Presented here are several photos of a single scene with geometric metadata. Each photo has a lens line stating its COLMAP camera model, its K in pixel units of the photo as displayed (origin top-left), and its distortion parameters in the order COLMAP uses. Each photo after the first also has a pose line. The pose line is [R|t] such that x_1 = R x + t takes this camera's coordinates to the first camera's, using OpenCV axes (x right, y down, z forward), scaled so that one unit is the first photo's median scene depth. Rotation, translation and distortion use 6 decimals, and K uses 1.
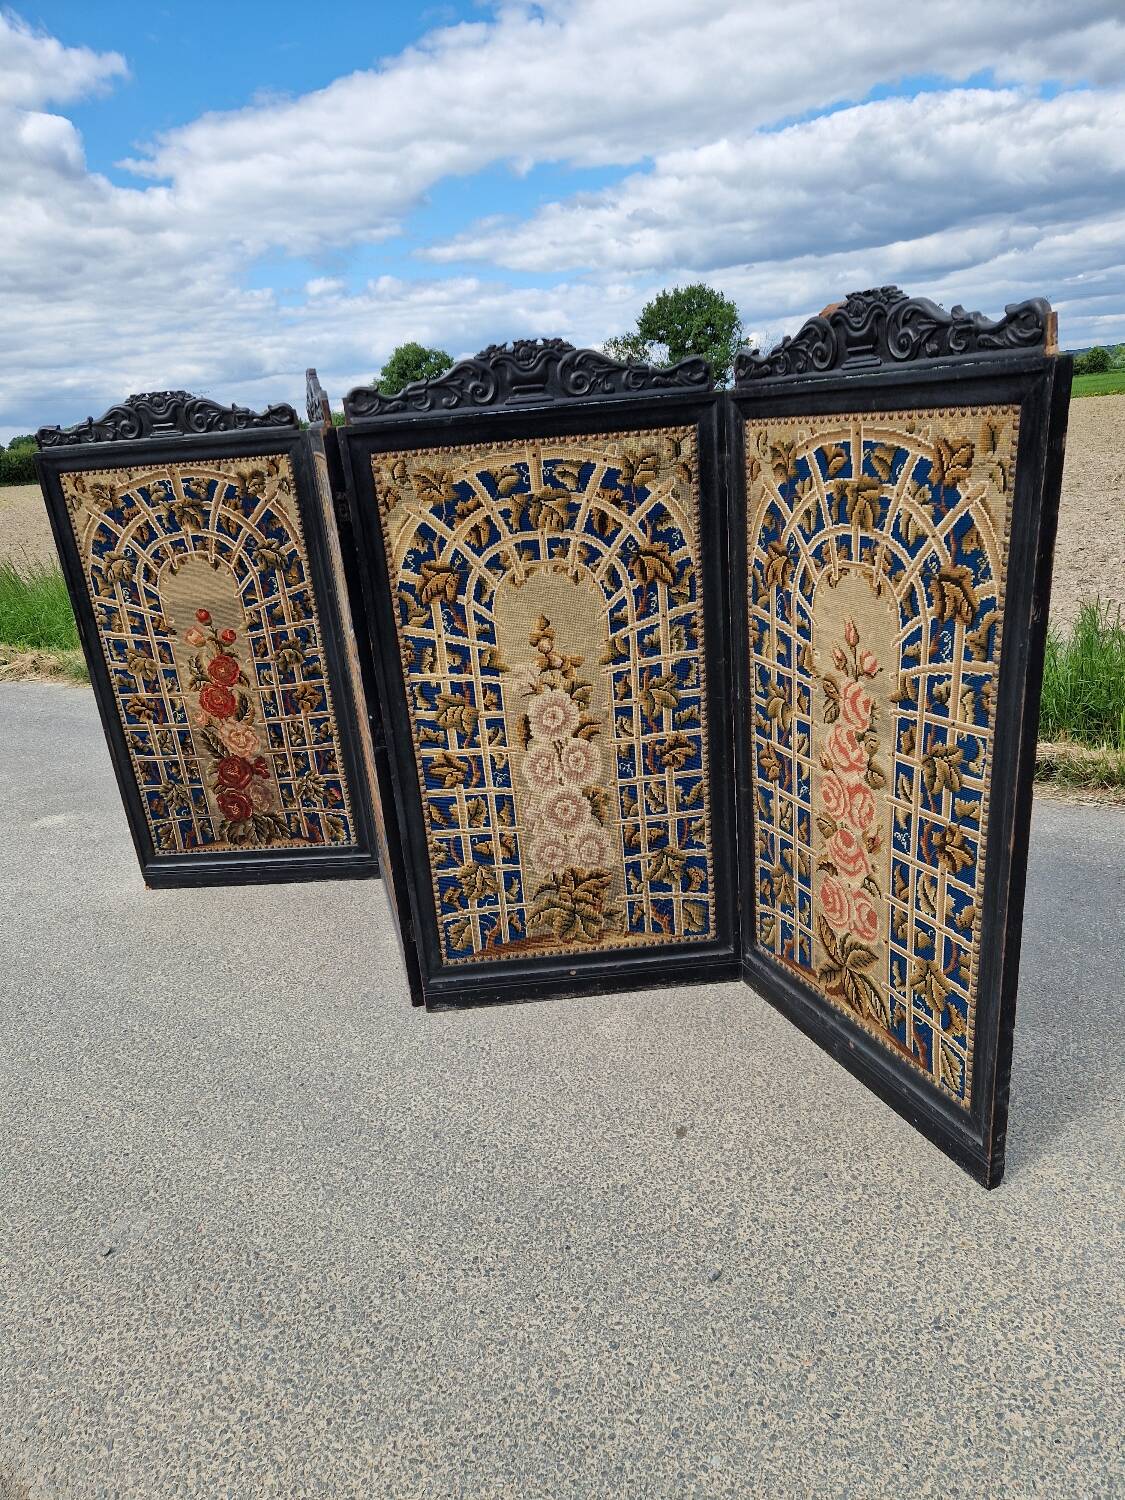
lens RADIAL K [[1002.9, 0, 569.7], [0, 1002.9, 765.7], [0, 0, 1]] dist [0.079055, -0.072179]
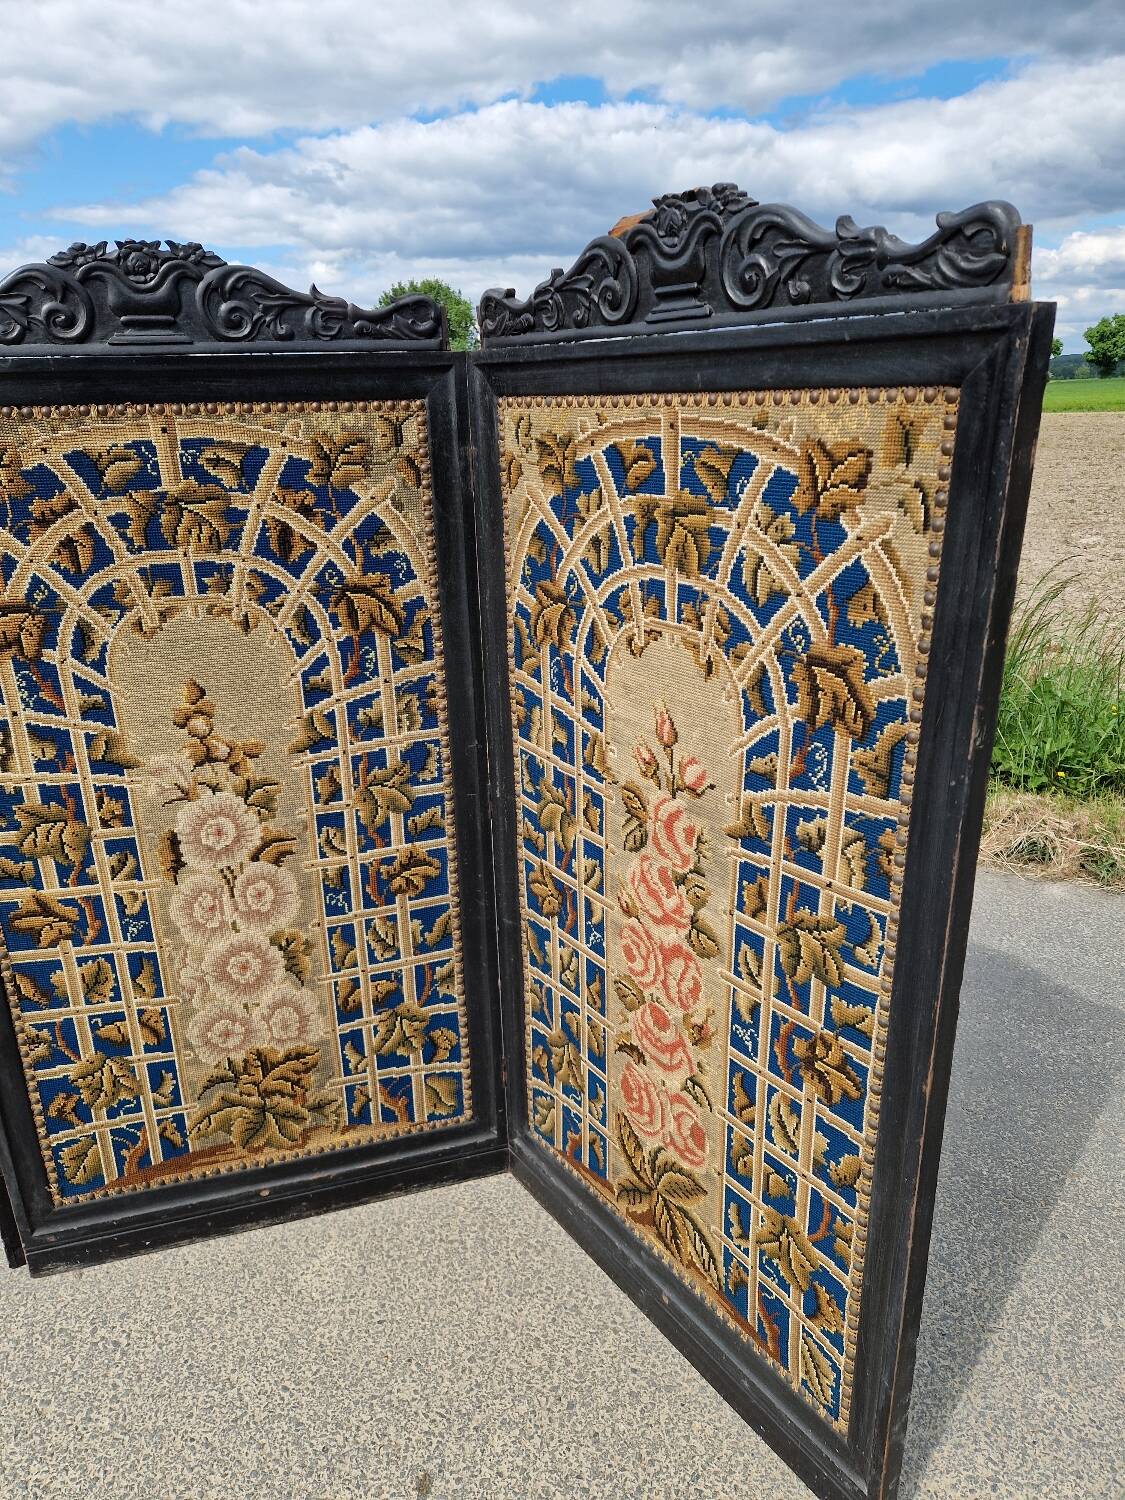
lens RADIAL K [[1002.9, 0, 563.3], [0, 1002.9, 753.7], [0, 0, 1]] dist [0.079055, -0.072179]
pose [[0.973059, -0.019340, 0.229743, 0.054710], [0.020790, 0.999776, -0.003889, -0.098074], [-0.229616, 0.008561, 0.973244, 0.326523]]
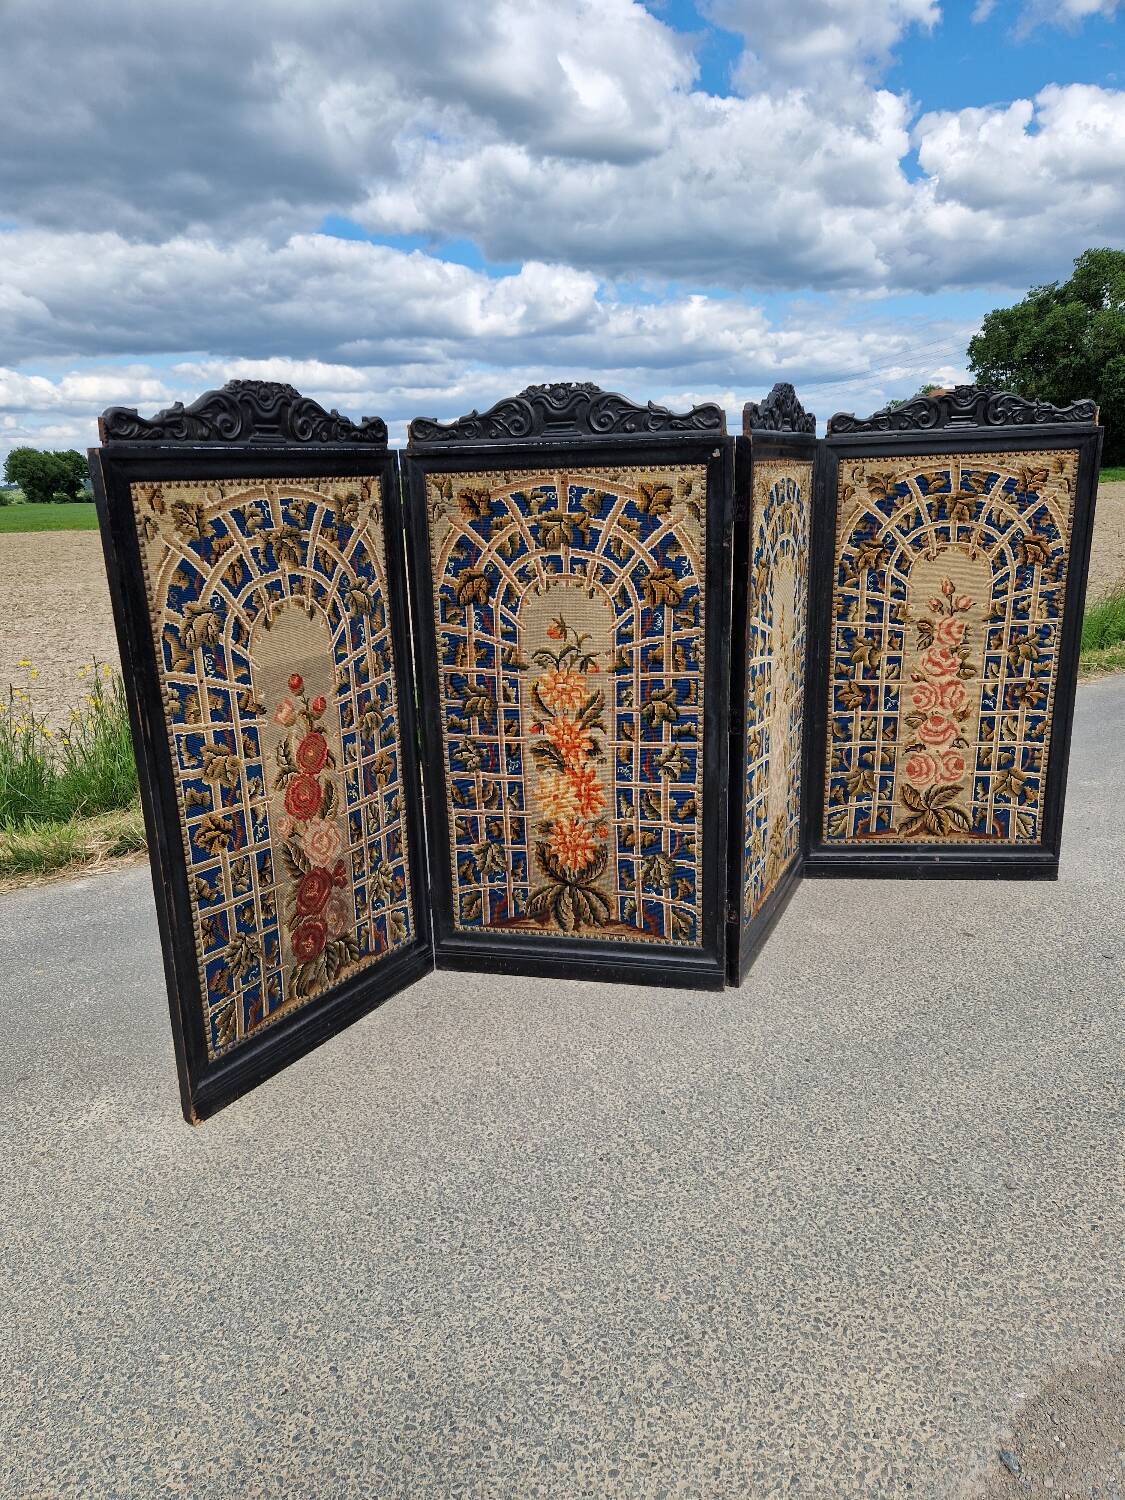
lens RADIAL K [[1002.9, 0, 557.9], [0, 1002.9, 763.3], [0, 0, 1]] dist [0.079055, -0.072179]
pose [[0.471115, -0.172491, 0.865042, -0.806659], [0.288115, 0.956995, 0.033915, -0.002615], [-0.833691, 0.233254, 0.500552, 0.320266]]
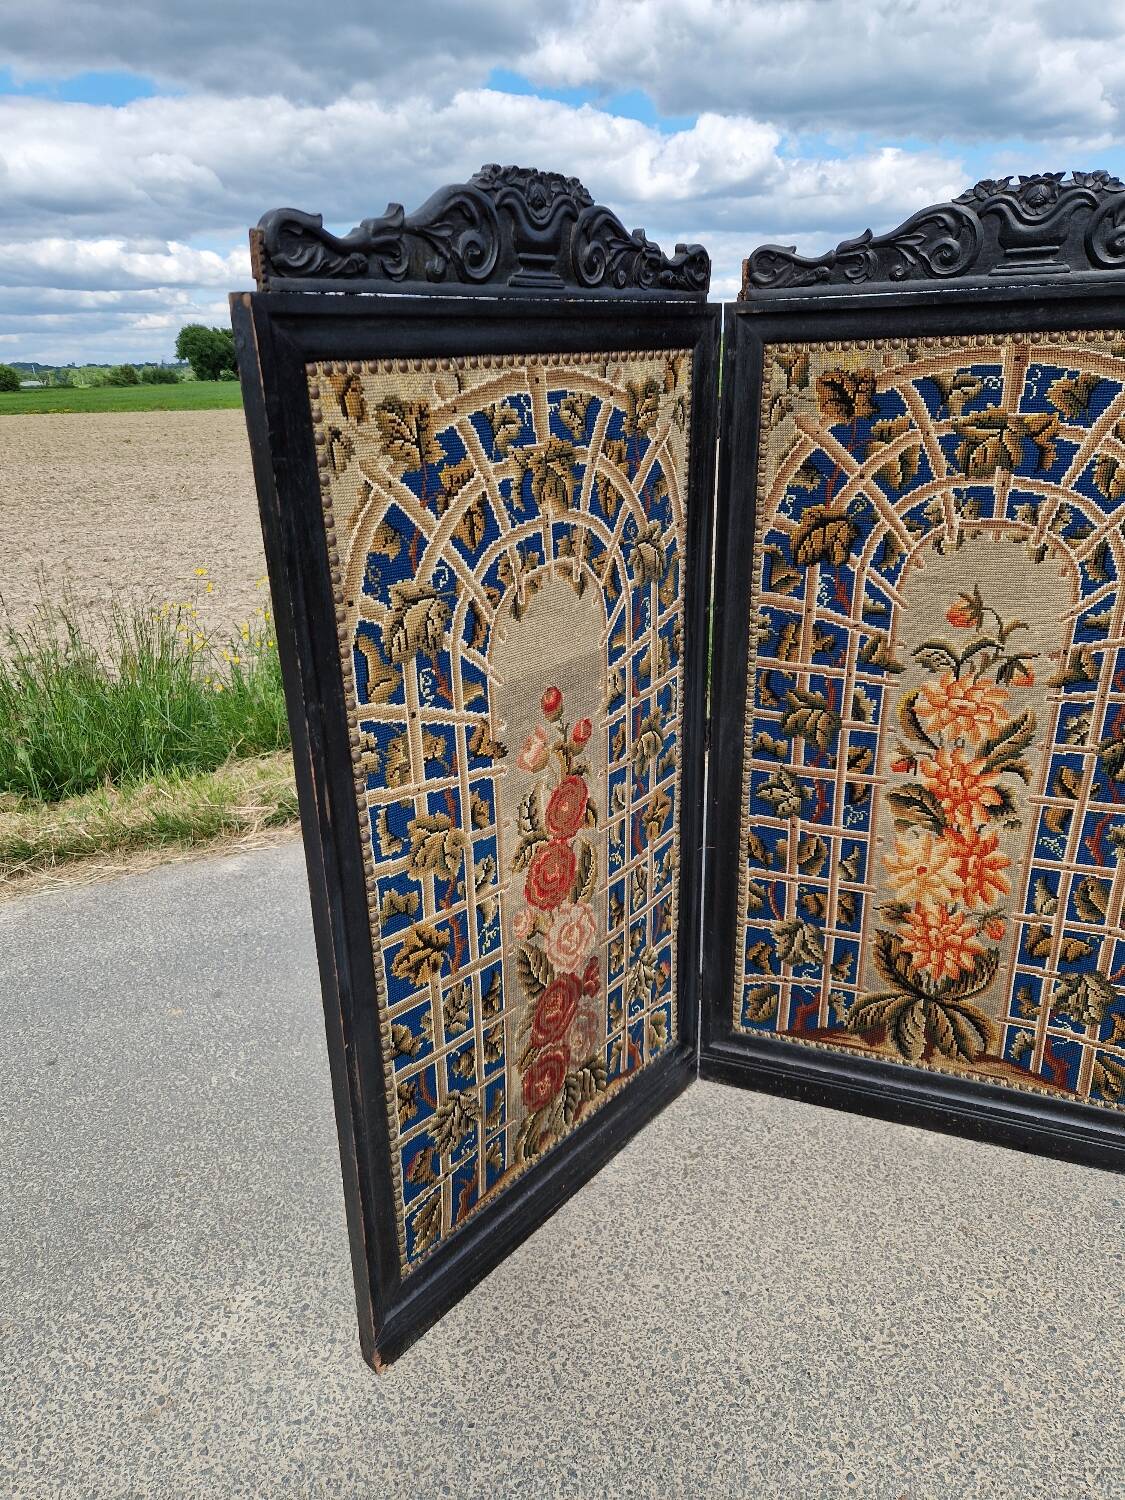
lens RADIAL K [[1002.9, 0, 557.7], [0, 1002.9, 757.1], [0, 0, 1]] dist [0.079055, -0.072179]
pose [[0.593804, -0.228714, 0.771419, -0.513900], [0.248076, 0.964083, 0.094878, -0.150779], [-0.765412, 0.135031, 0.629215, 0.651268]]
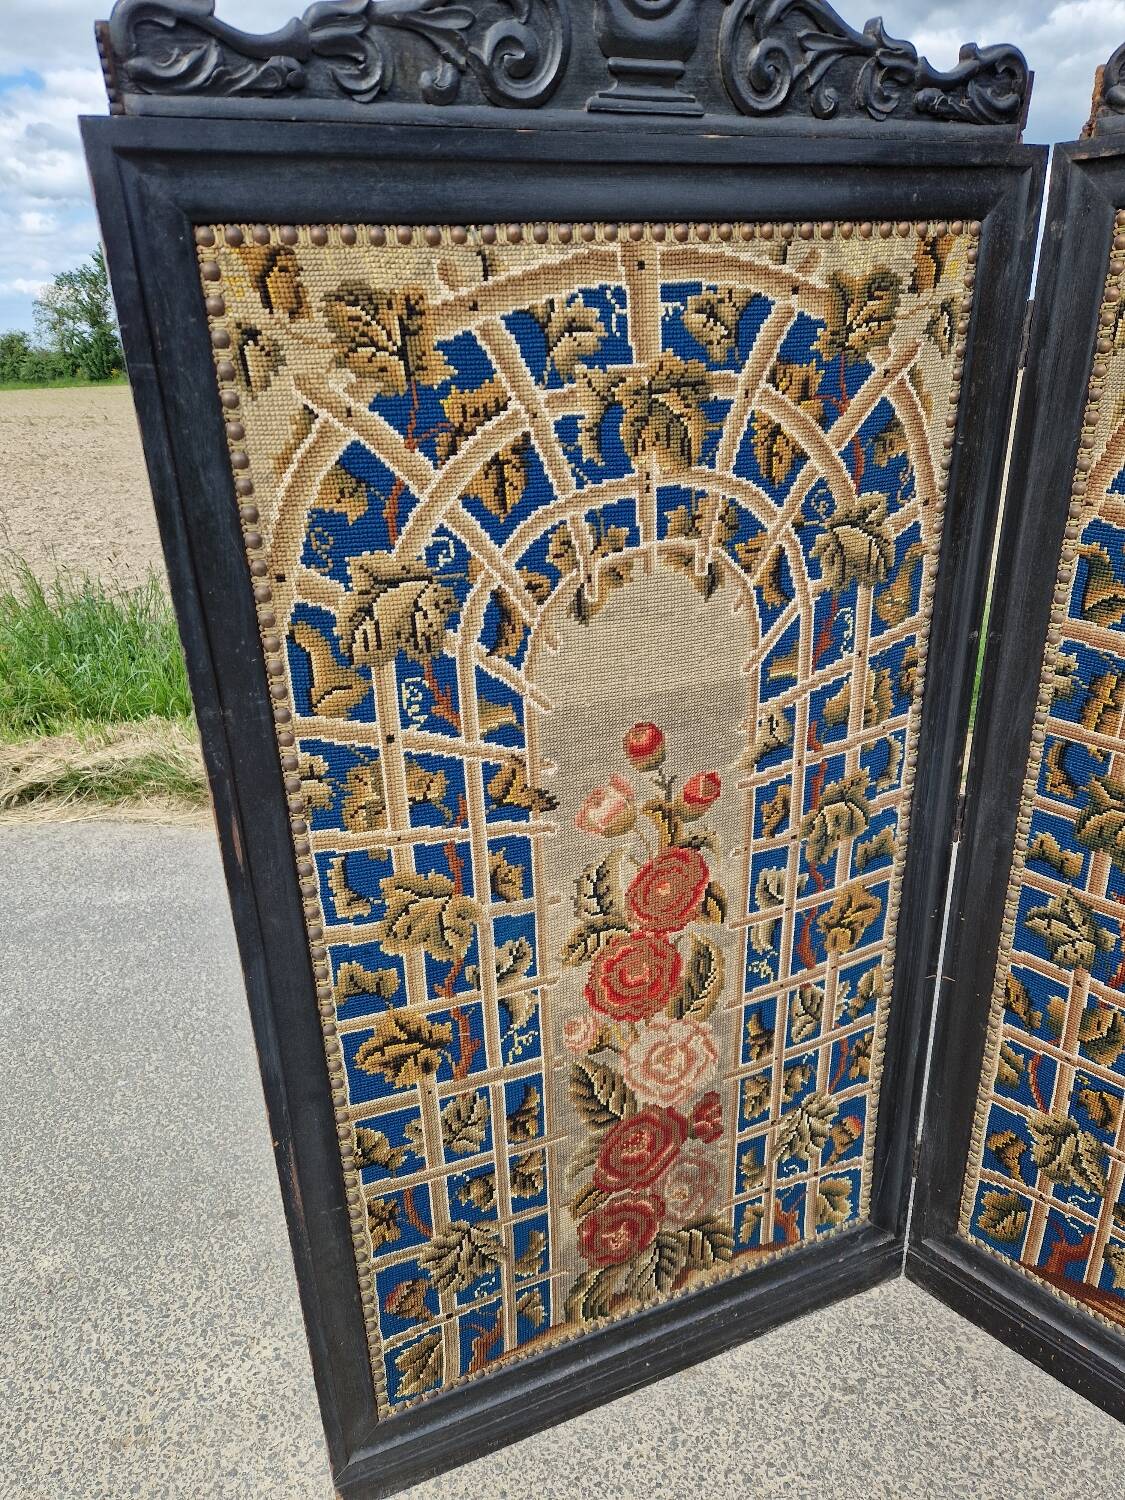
lens RADIAL K [[1002.9, 0, 559.5], [0, 1002.9, 759.1], [0, 0, 1]] dist [0.079055, -0.072179]
pose [[0.891422, -0.121627, 0.436548, -0.245322], [0.111968, 0.992557, 0.047902, -0.143954], [-0.439125, 0.006179, 0.898405, 0.666236]]
